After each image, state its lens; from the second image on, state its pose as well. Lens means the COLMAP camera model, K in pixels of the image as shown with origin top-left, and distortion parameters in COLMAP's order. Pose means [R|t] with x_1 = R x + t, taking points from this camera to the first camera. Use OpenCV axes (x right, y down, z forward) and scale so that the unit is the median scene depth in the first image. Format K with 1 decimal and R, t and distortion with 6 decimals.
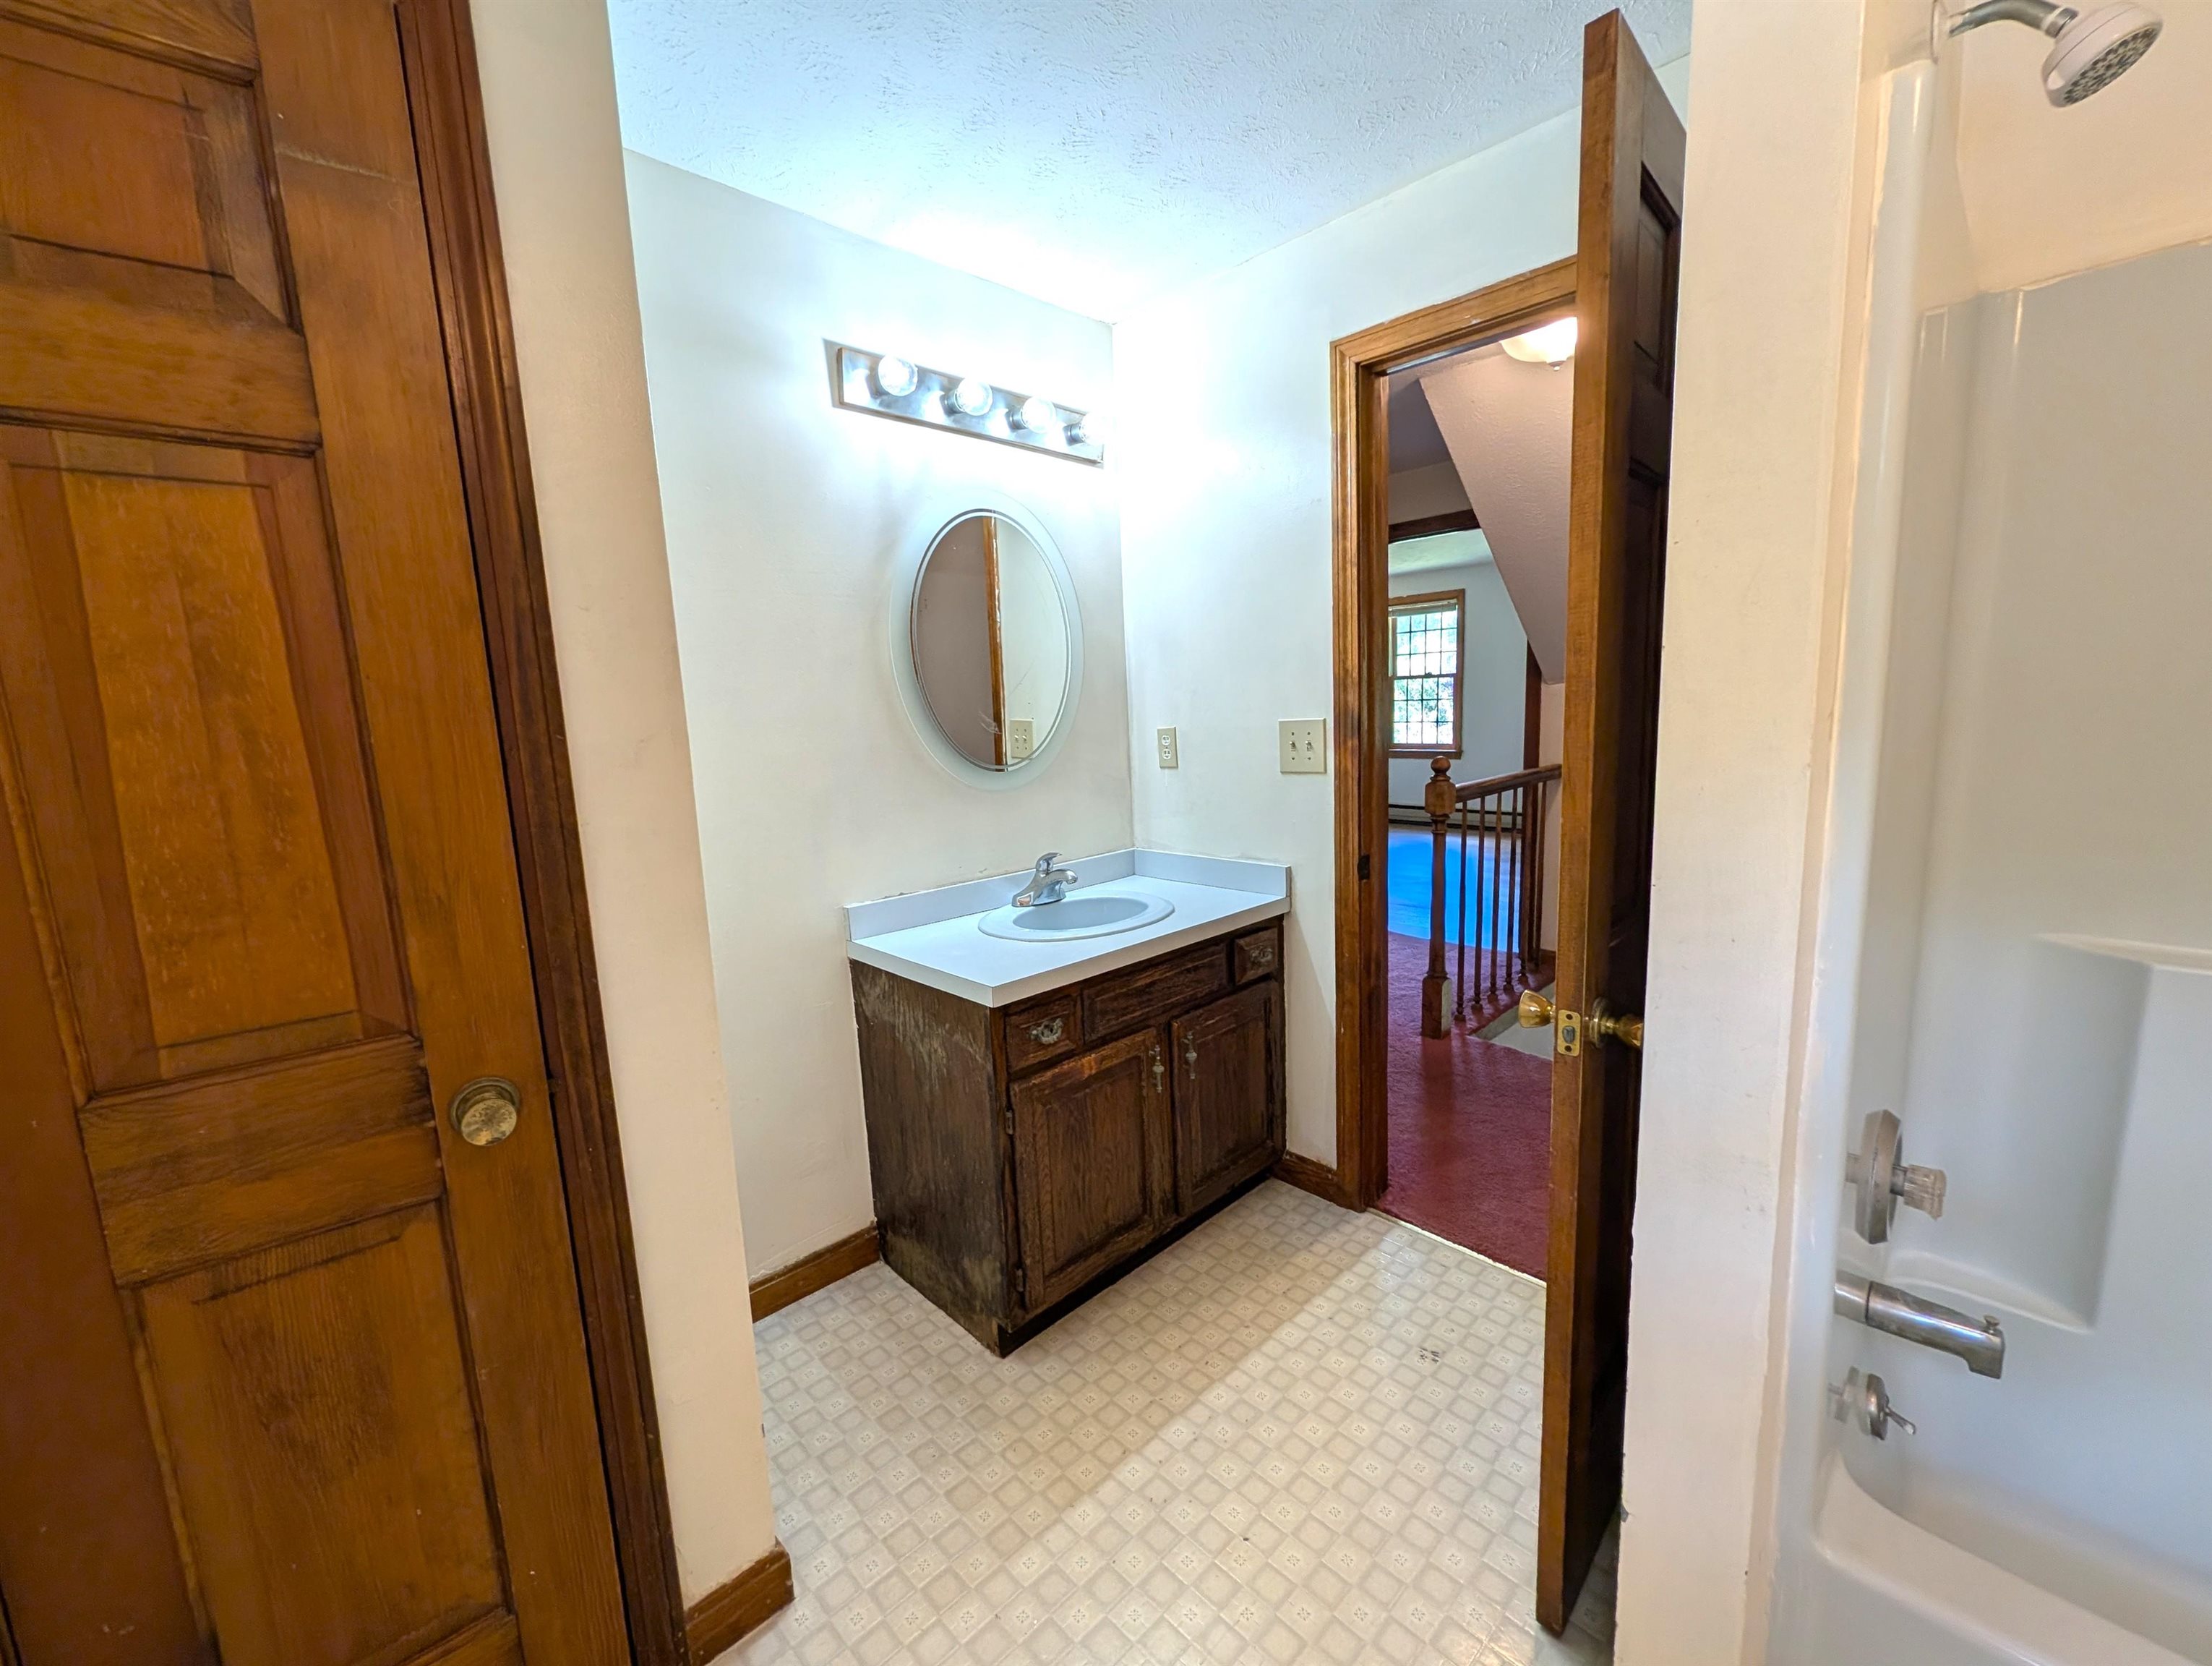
lens RADIAL K [[852.8, 0, 1115.7], [0, 852.8, 836.3], [0, 0, 1]] dist [-0.000892, -0.000121]
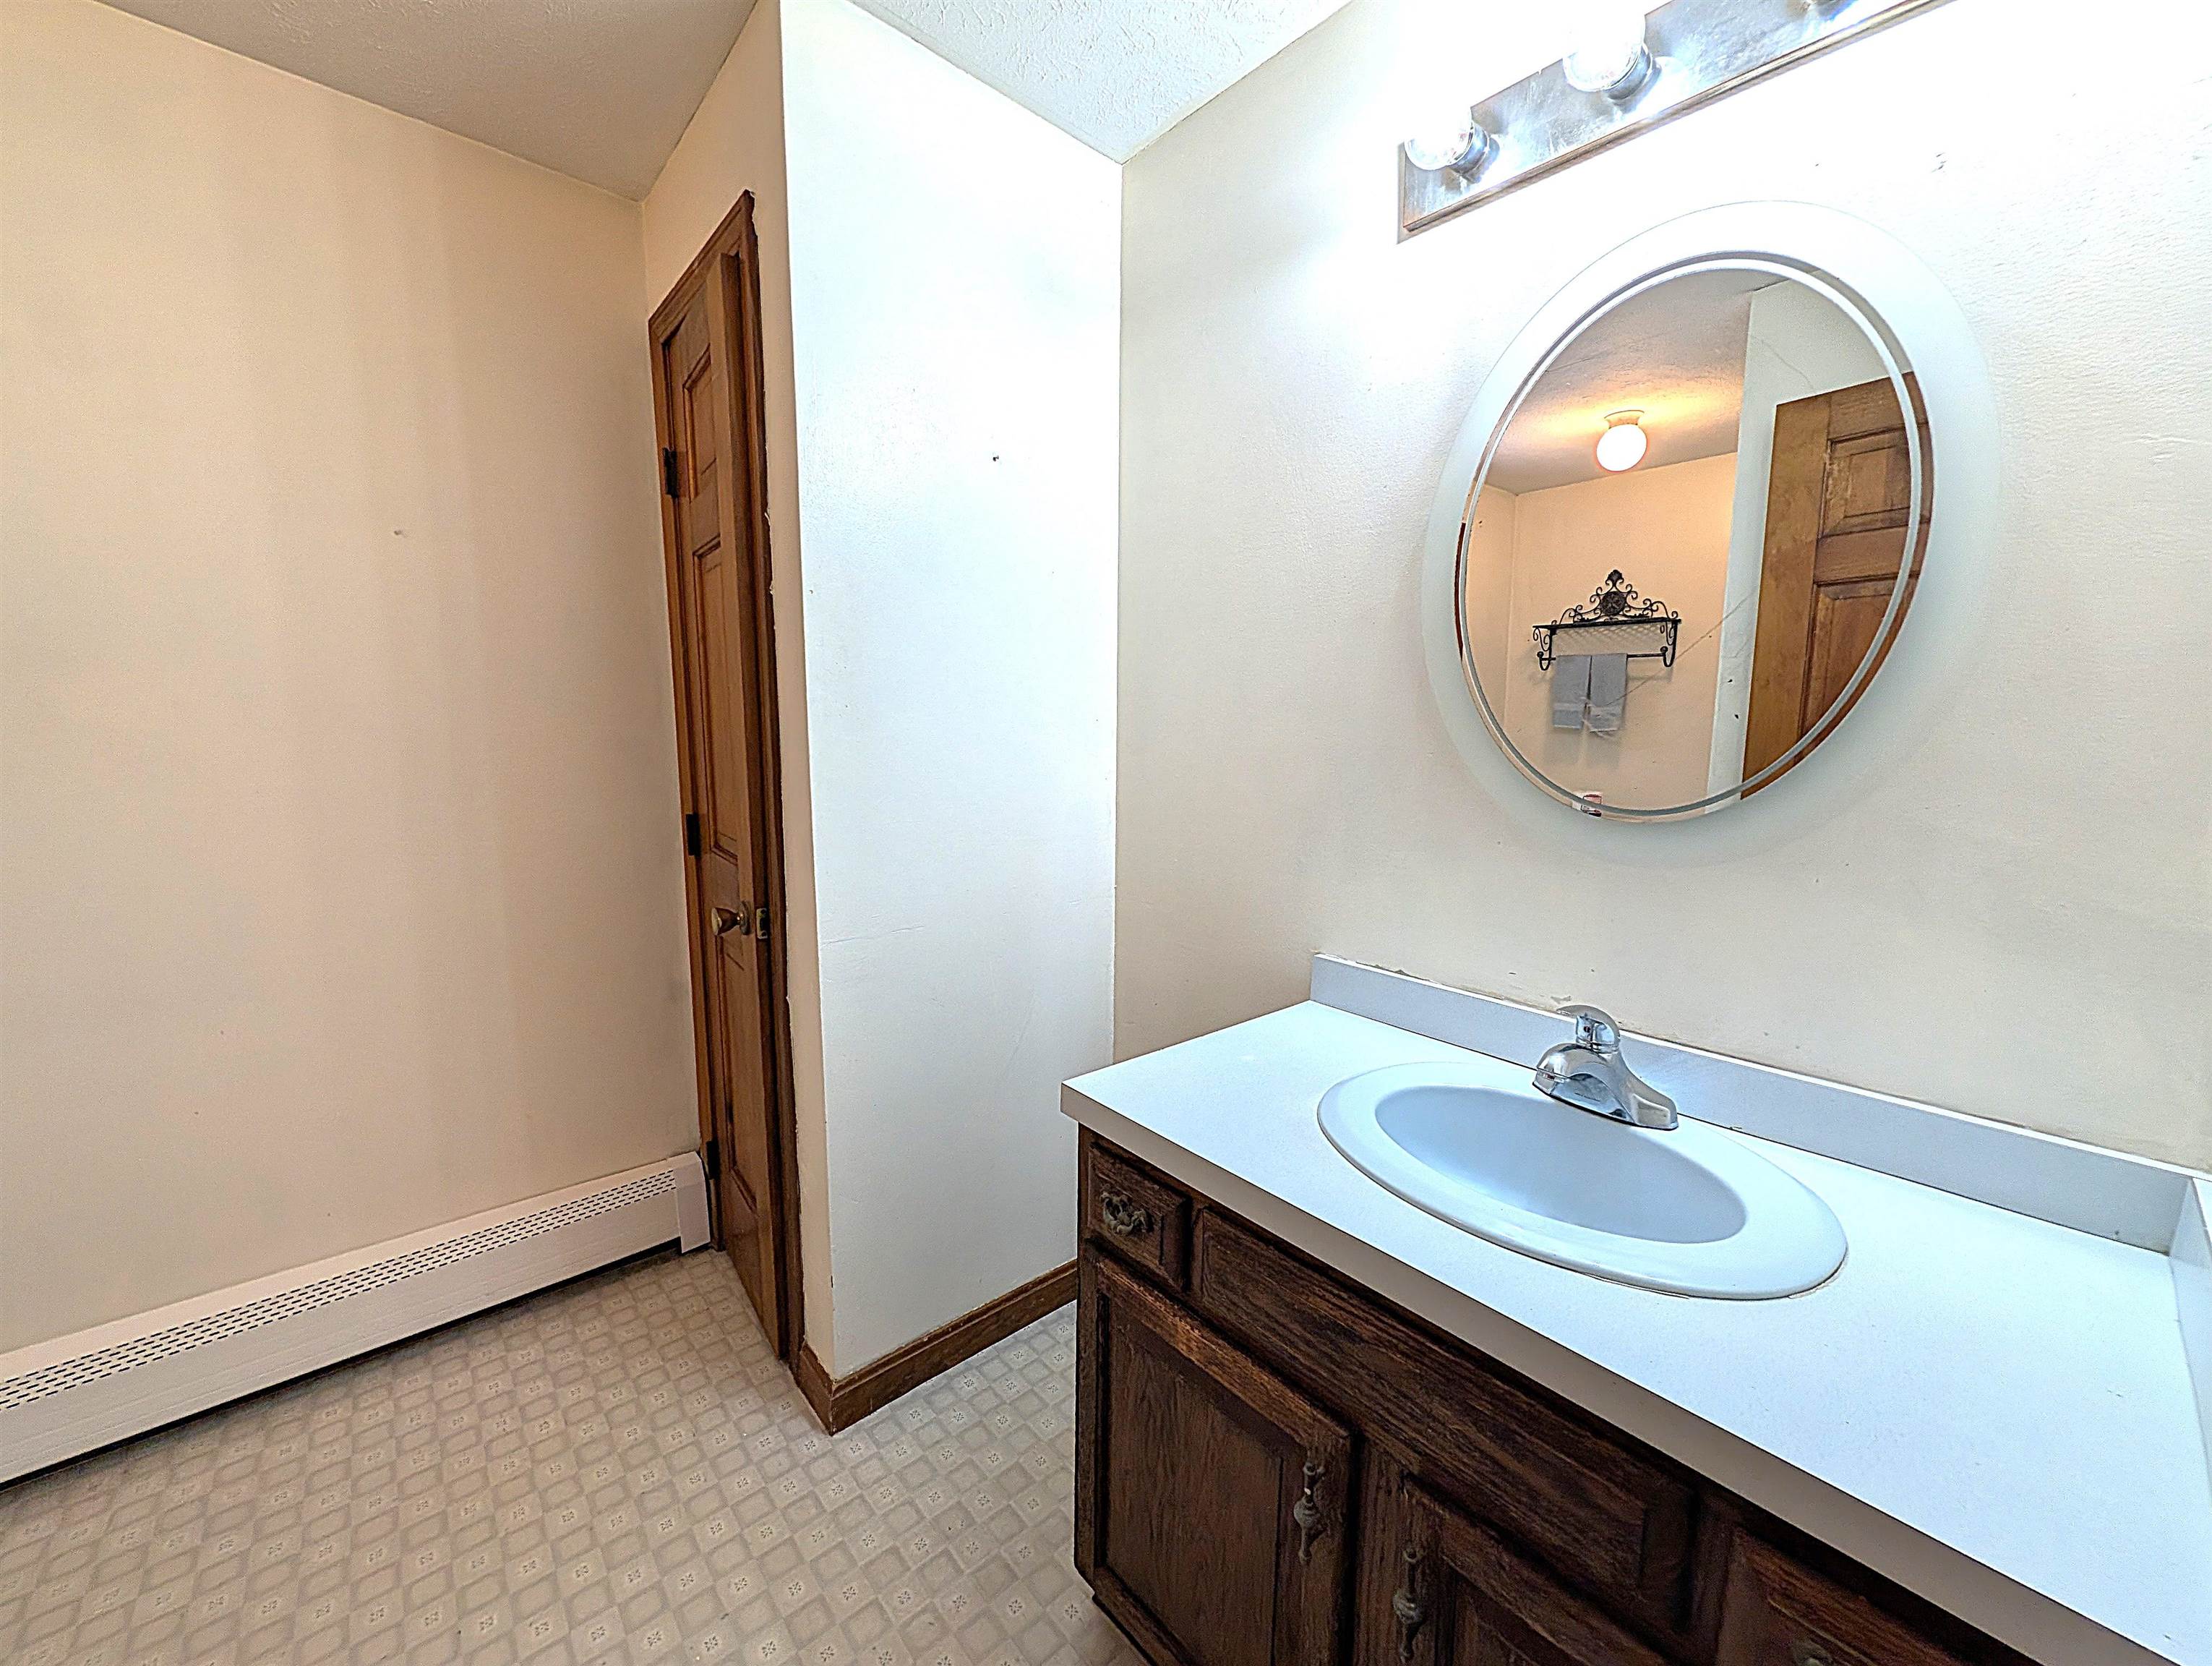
lens RADIAL K [[852.8, 0, 1115.7], [0, 852.8, 836.3], [0, 0, 1]] dist [-0.000892, -0.000121]
pose [[-0.038828, 0.170070, -0.984667, 0.406837], [-0.162261, 0.971258, 0.174152, -0.119558], [0.985984, 0.166535, -0.010116, 0.811037]]
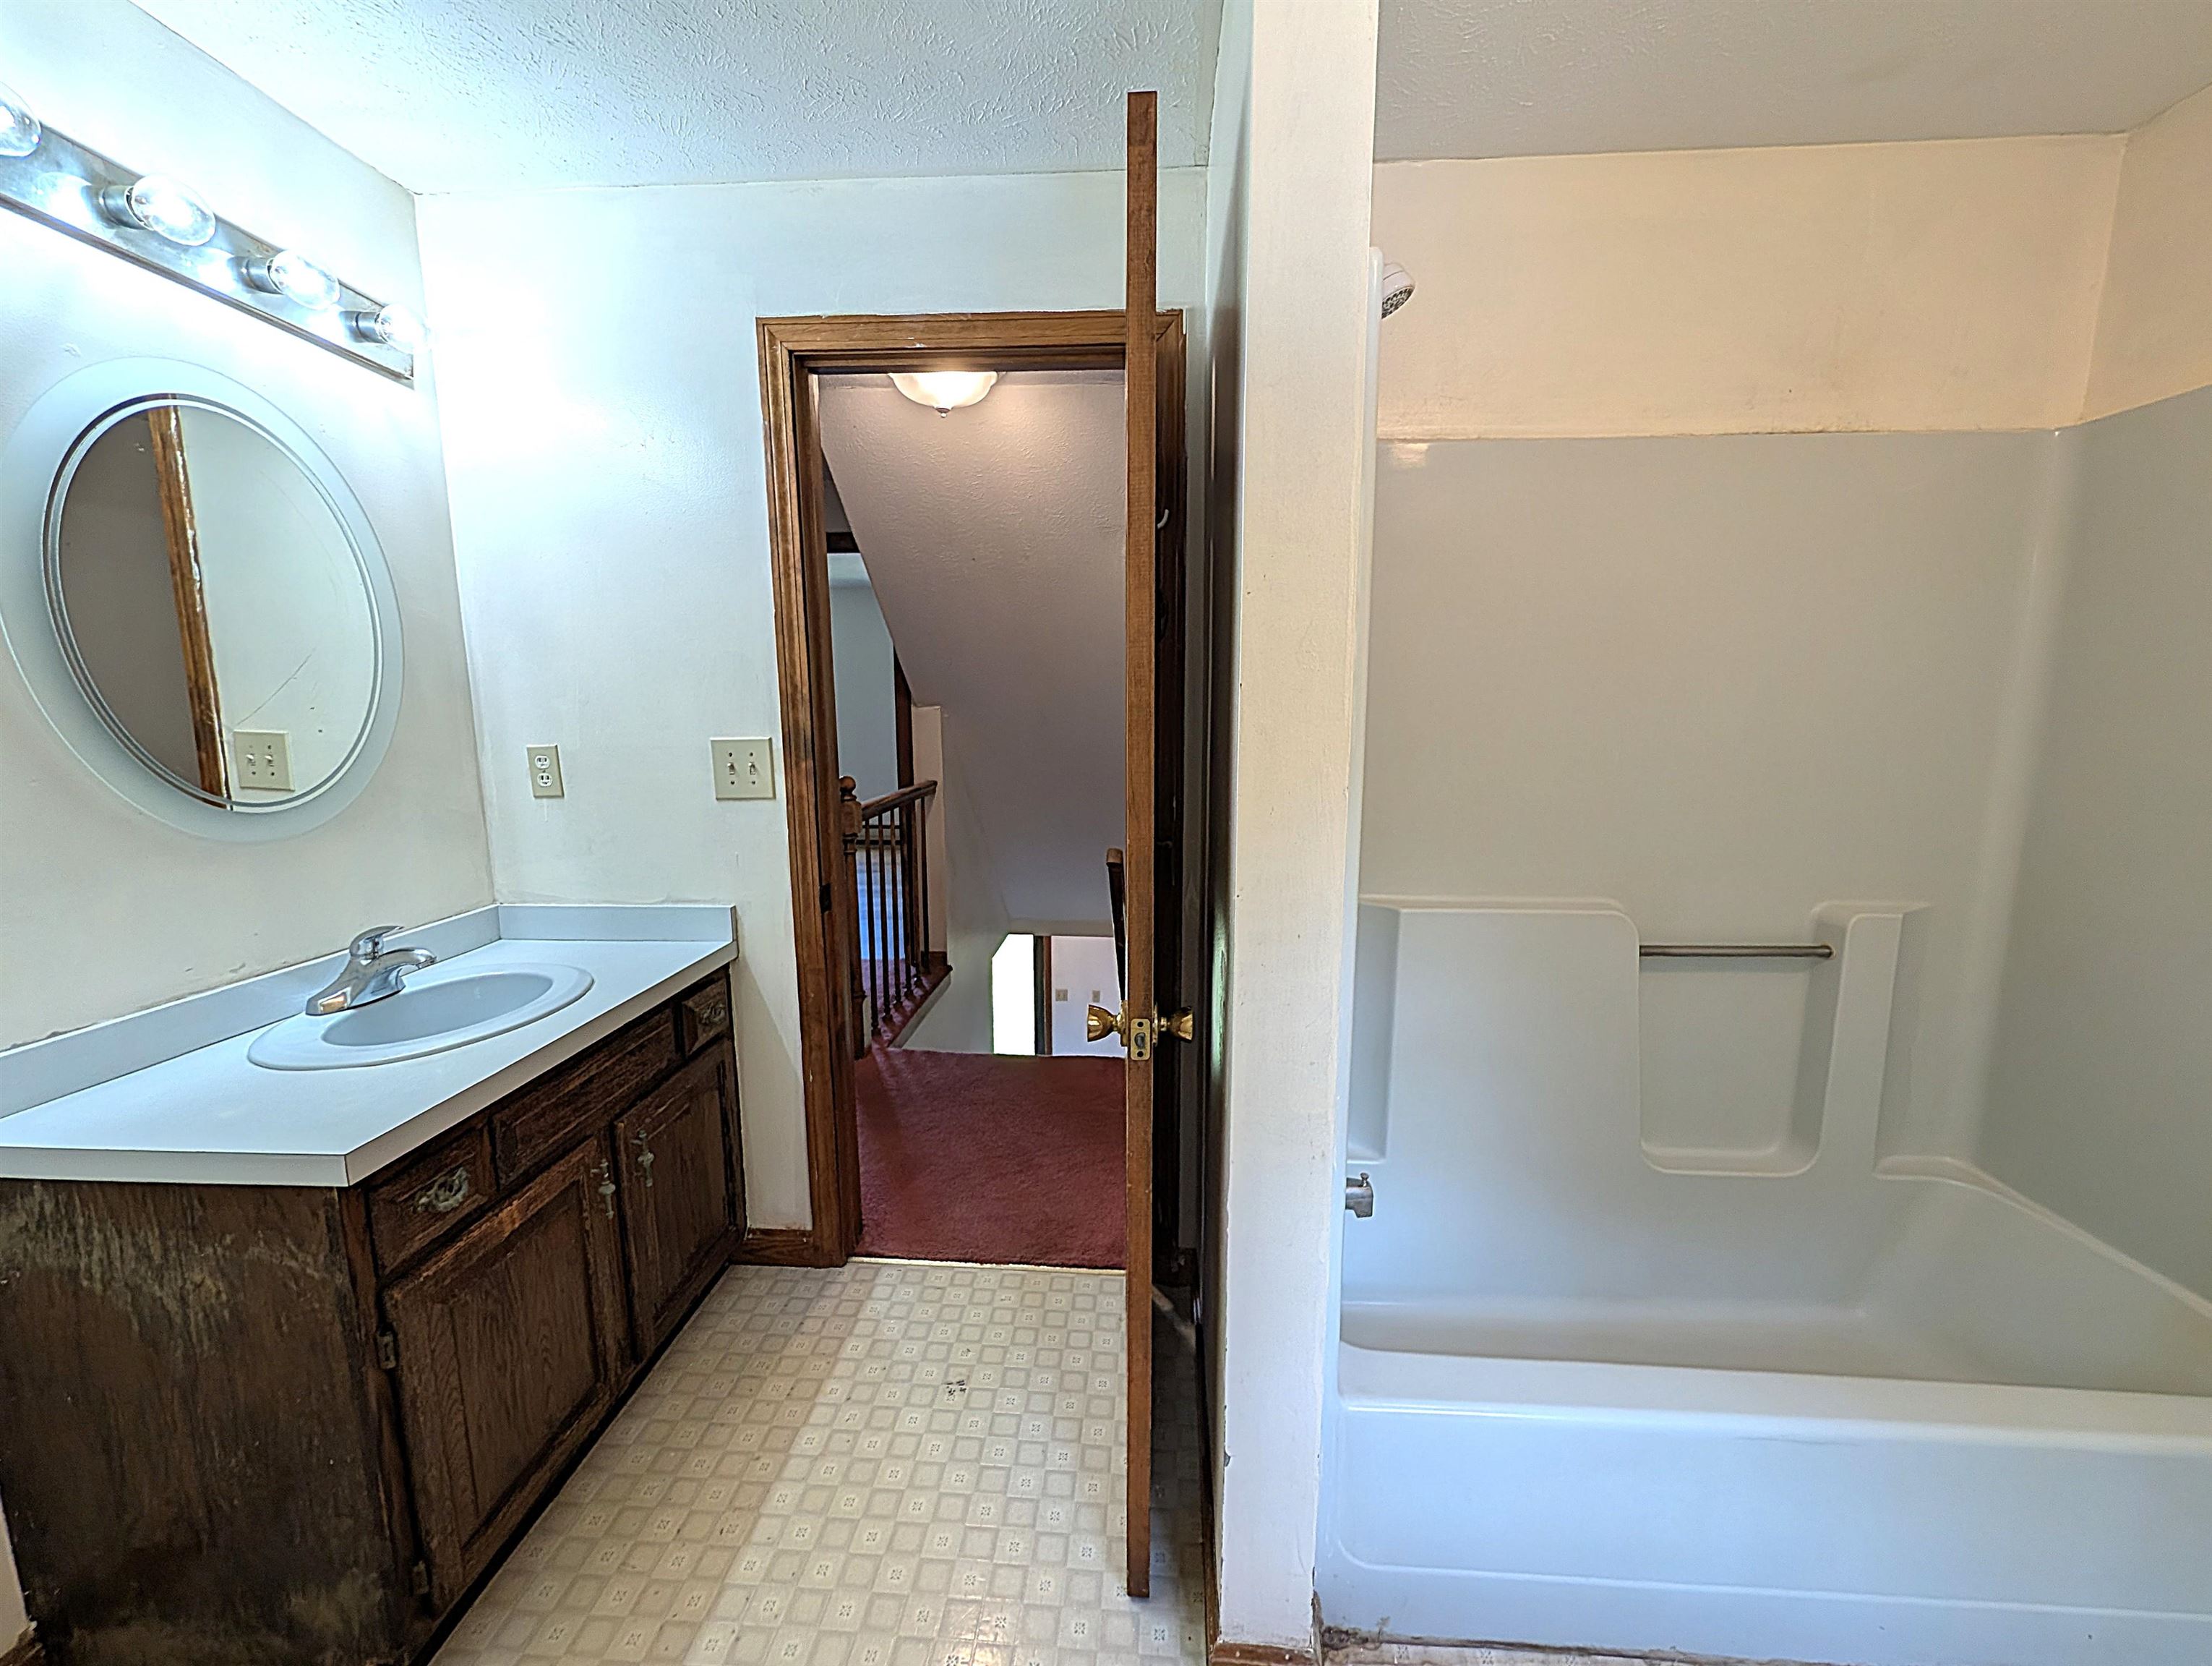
lens RADIAL K [[846.1, 0, 1082.8], [0, 846.1, 838.6], [0, 0, 1]] dist [-0.000487, 0.000171]
pose [[0.750700, -0.064529, 0.657484, -0.104401], [0.074787, 0.997122, 0.012473, -0.019742], [-0.656396, 0.039807, 0.753365, 0.122746]]
